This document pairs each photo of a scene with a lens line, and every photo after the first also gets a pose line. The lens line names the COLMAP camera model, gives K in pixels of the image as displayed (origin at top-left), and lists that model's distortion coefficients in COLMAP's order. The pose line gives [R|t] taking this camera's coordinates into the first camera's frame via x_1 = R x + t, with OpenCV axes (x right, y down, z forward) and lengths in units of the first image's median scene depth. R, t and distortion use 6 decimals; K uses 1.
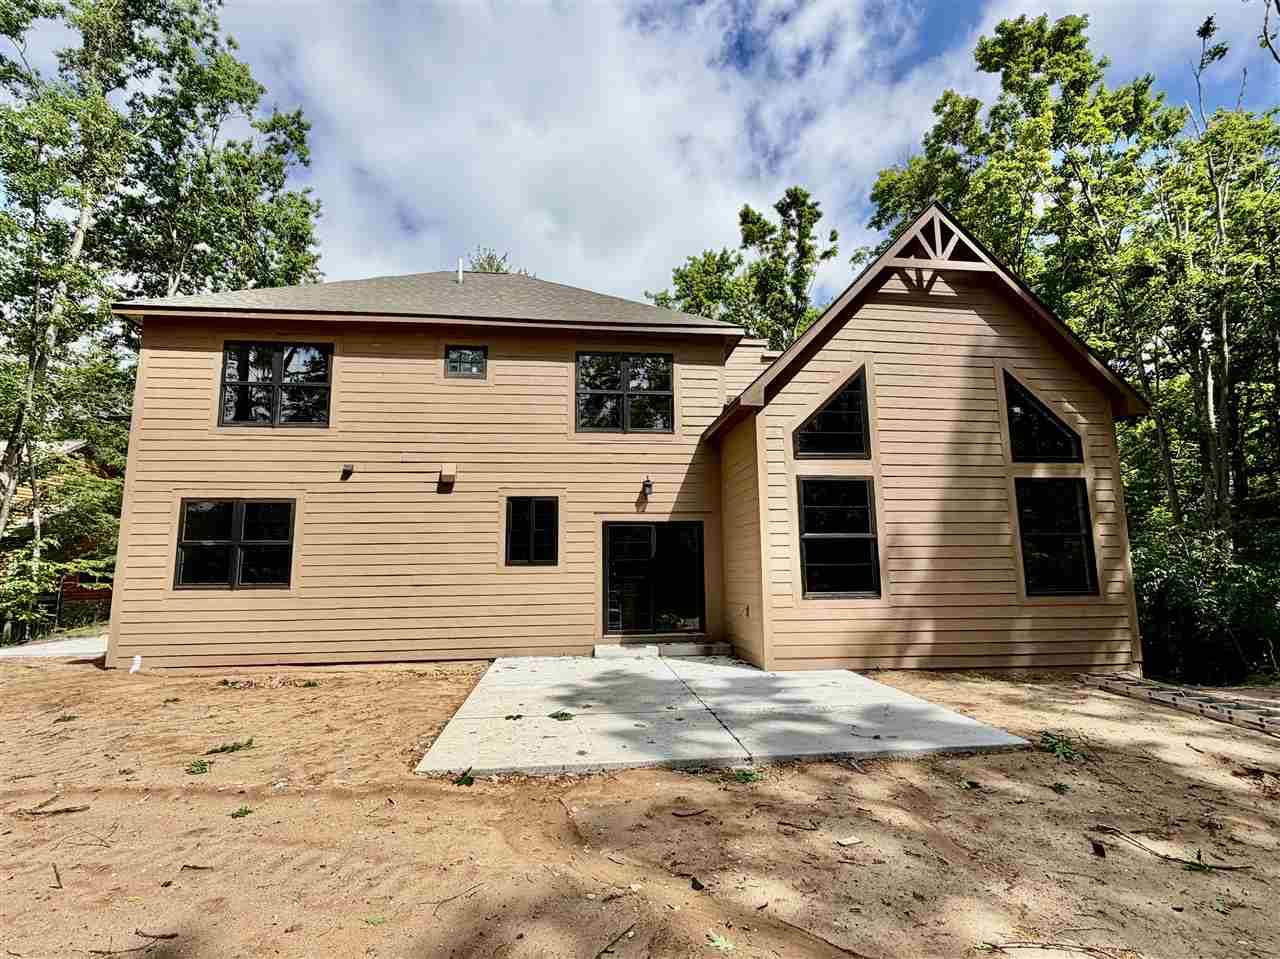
lens RADIAL K [[660.7, 0, 635.2], [0, 660.7, 482.3], [0, 0, 1]] dist [0.002785, 0.001097]
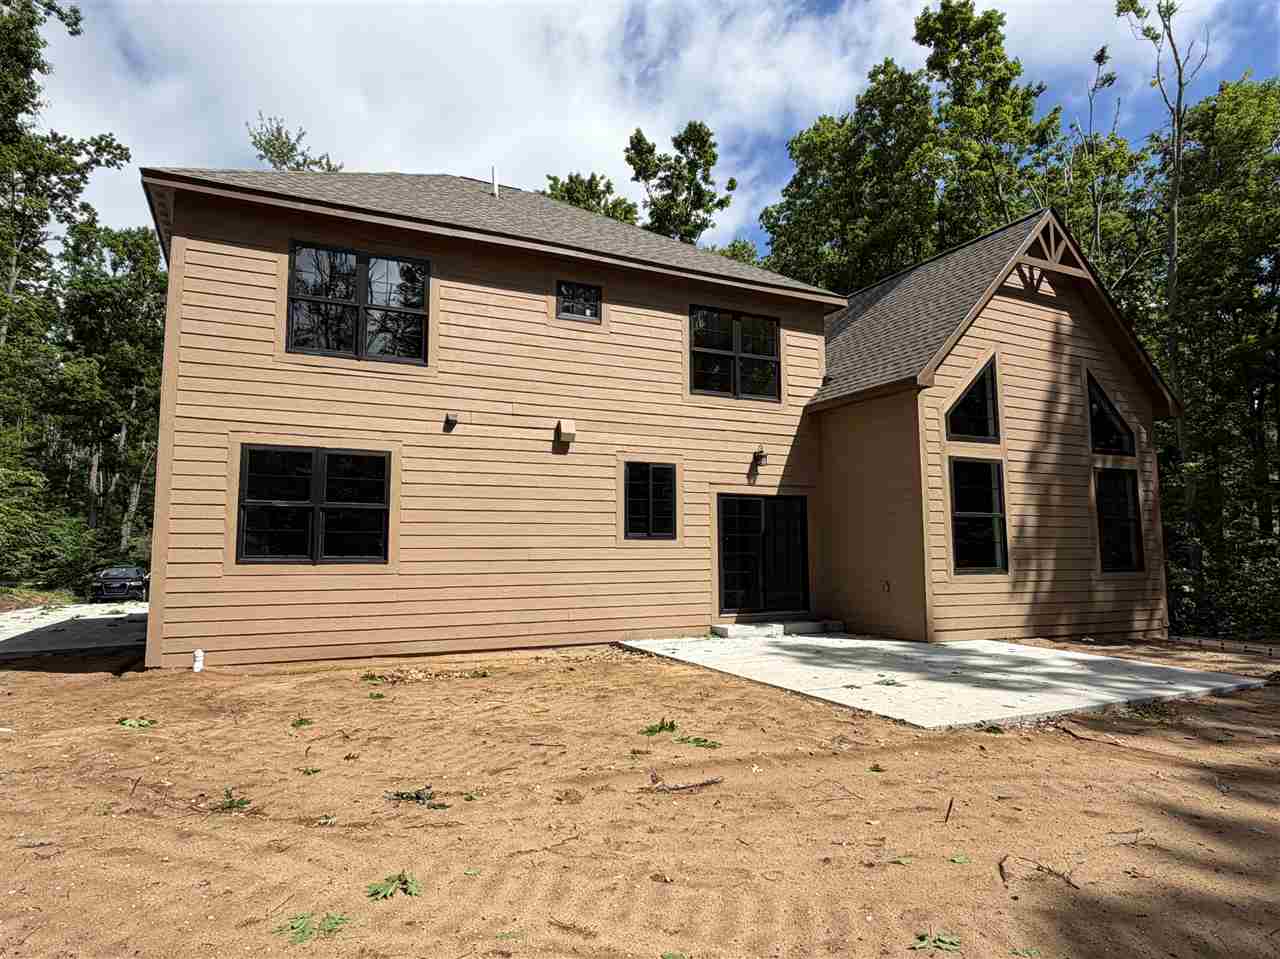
lens RADIAL K [[793.4, 0, 640.9], [0, 793.4, 480.5], [0, 0, 1]] dist [0.004456, -0.001137]
pose [[0.940951, 0.039216, 0.336263, -0.531542], [-0.053686, 0.997984, 0.033838, 0.009921], [-0.334258, -0.049892, 0.941160, -0.010603]]
